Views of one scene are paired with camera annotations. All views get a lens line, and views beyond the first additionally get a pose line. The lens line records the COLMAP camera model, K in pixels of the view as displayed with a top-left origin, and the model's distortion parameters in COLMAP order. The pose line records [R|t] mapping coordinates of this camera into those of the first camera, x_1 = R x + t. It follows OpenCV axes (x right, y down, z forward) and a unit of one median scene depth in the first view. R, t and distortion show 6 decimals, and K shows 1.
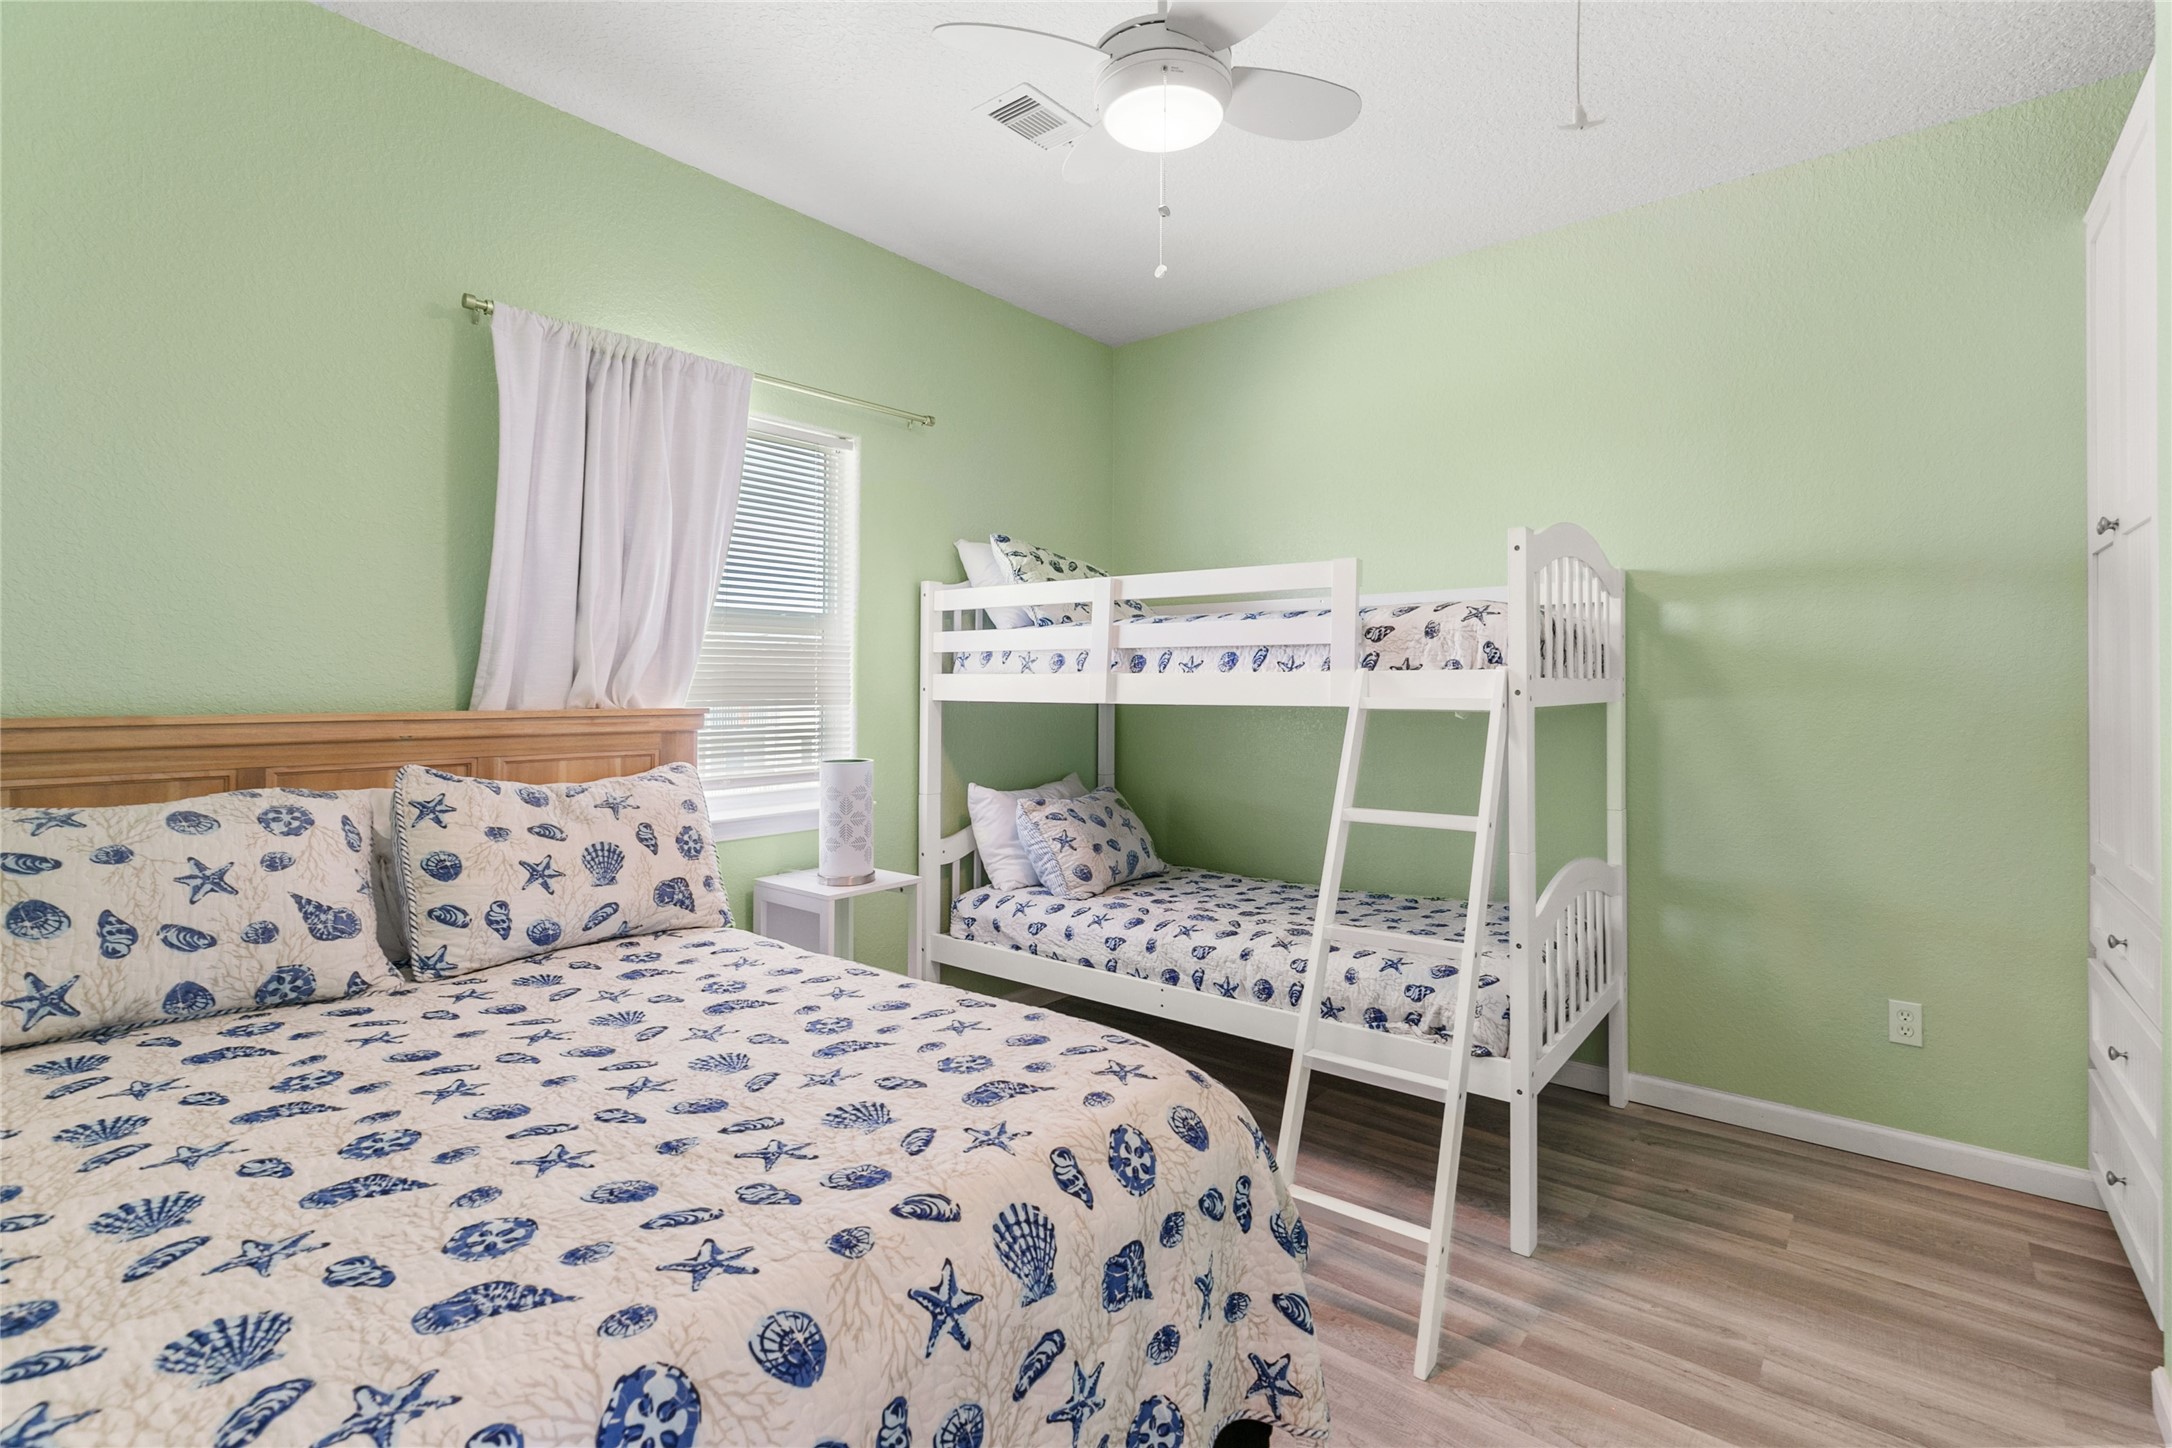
lens RADIAL K [[994.0, 0, 1090.6], [0, 994.0, 719.5], [0, 0, 1]] dist [-0.001710, -0.000192]
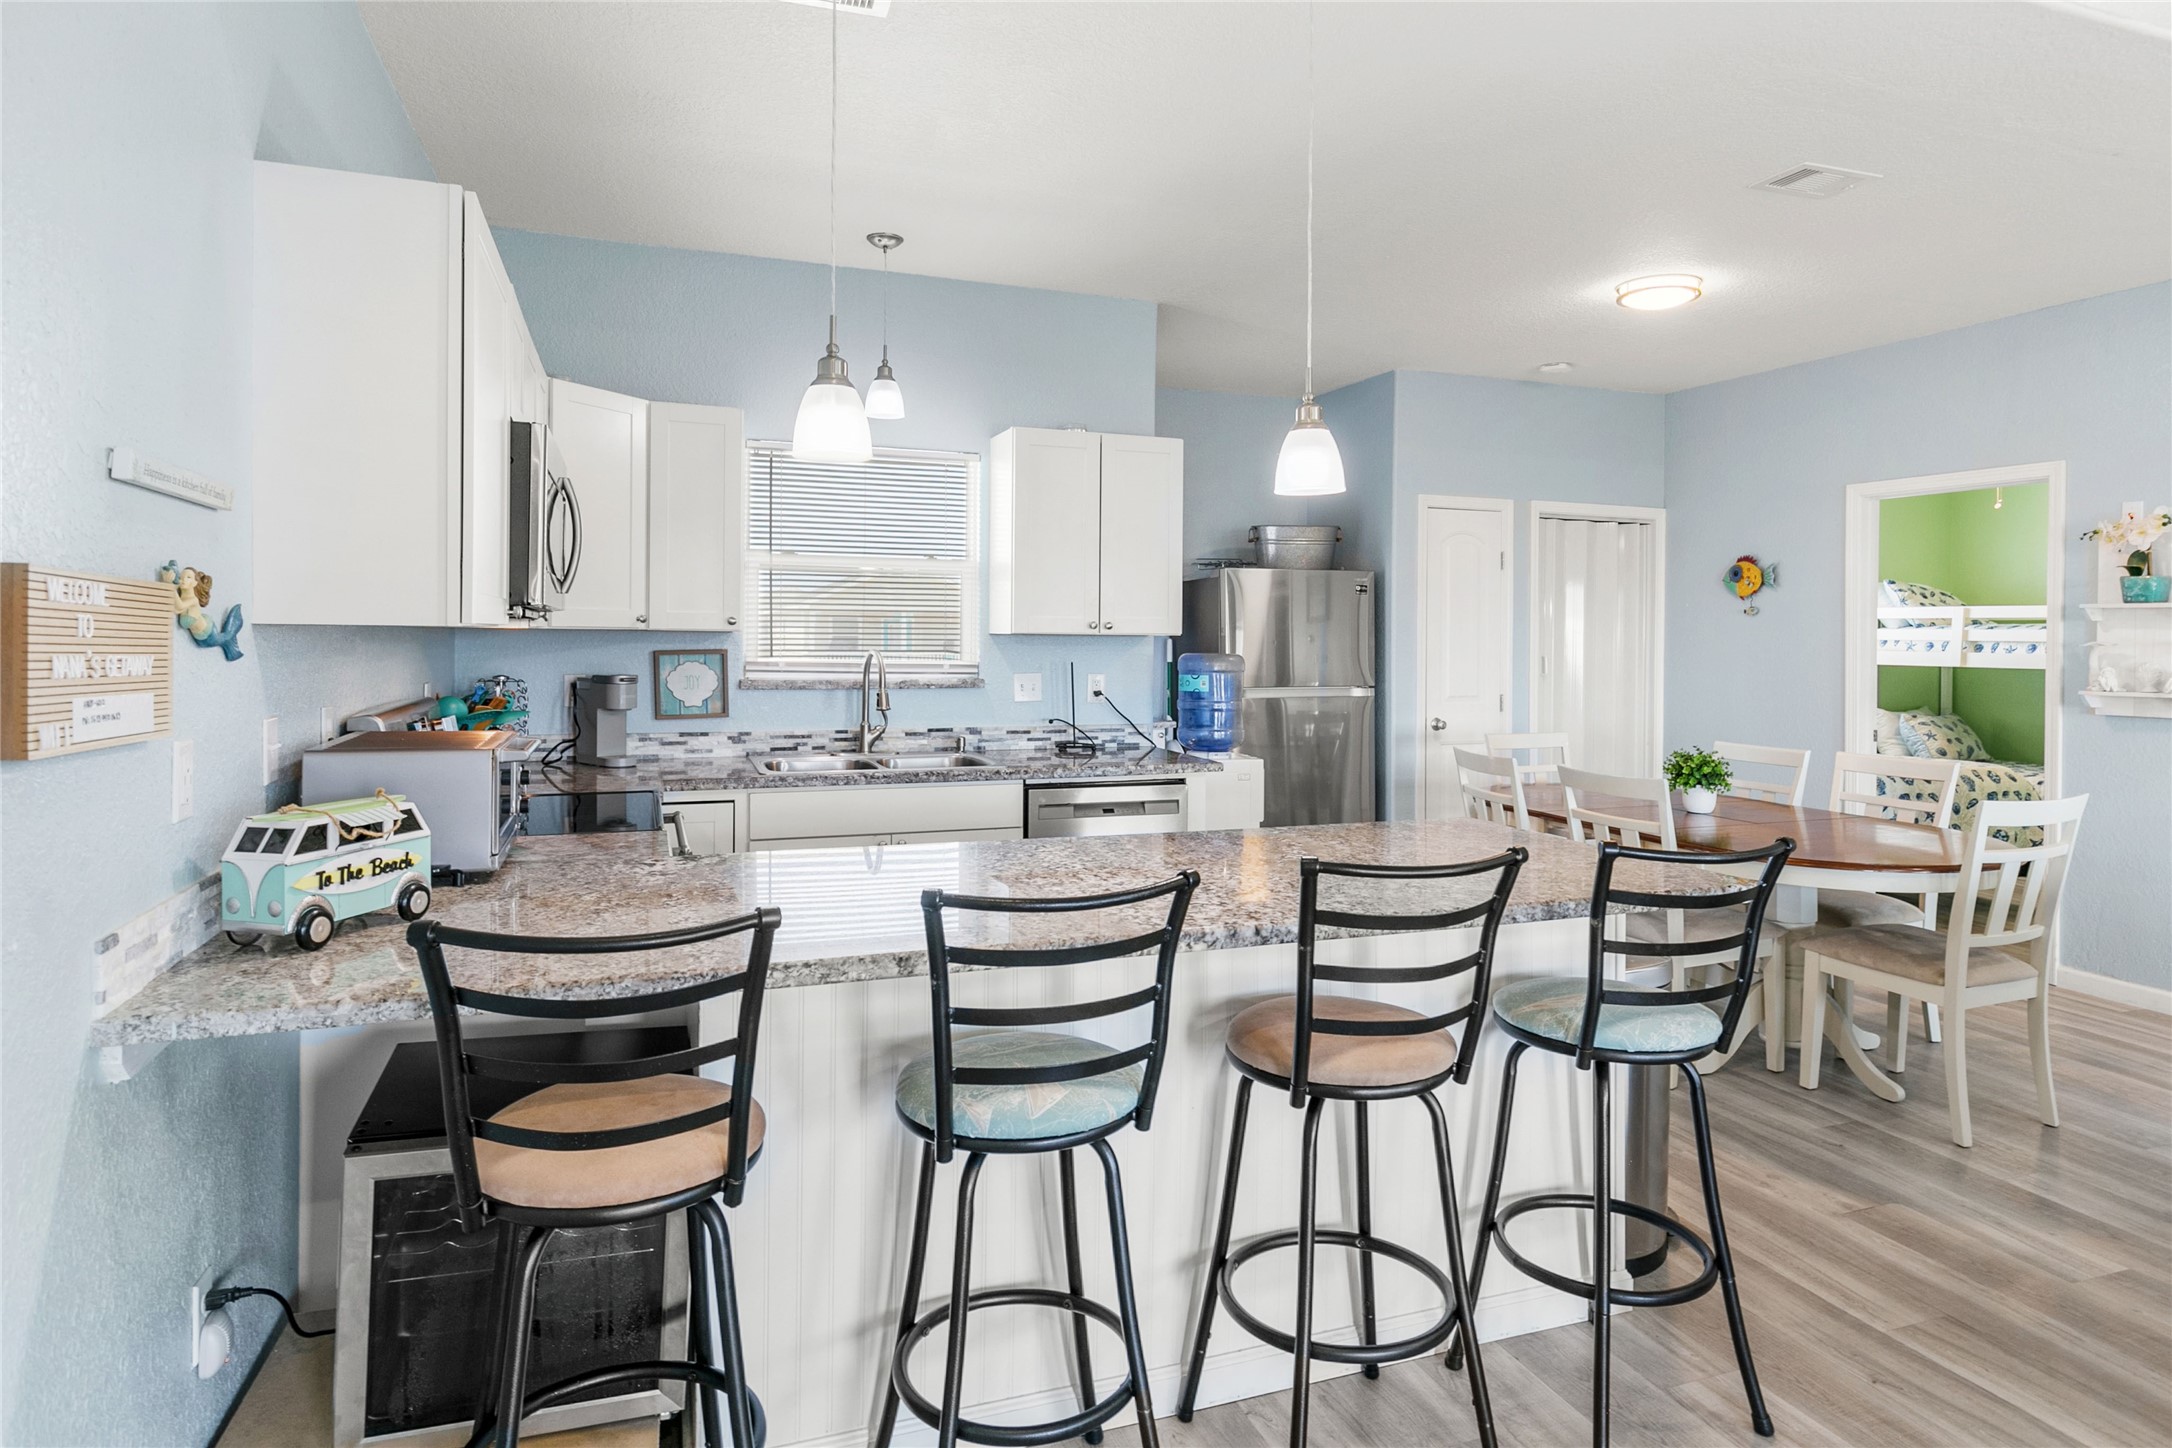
lens RADIAL K [[1218.2, 0, 1124.0], [0, 1218.2, 646.0], [0, 0, 1]] dist [0.006530, 0.000541]
pose [[0.867425, 0.005423, -0.497538, -0.223690], [-0.022463, 0.999348, -0.028271, 0.051709], [0.497061, 0.035699, 0.866981, -2.053115]]
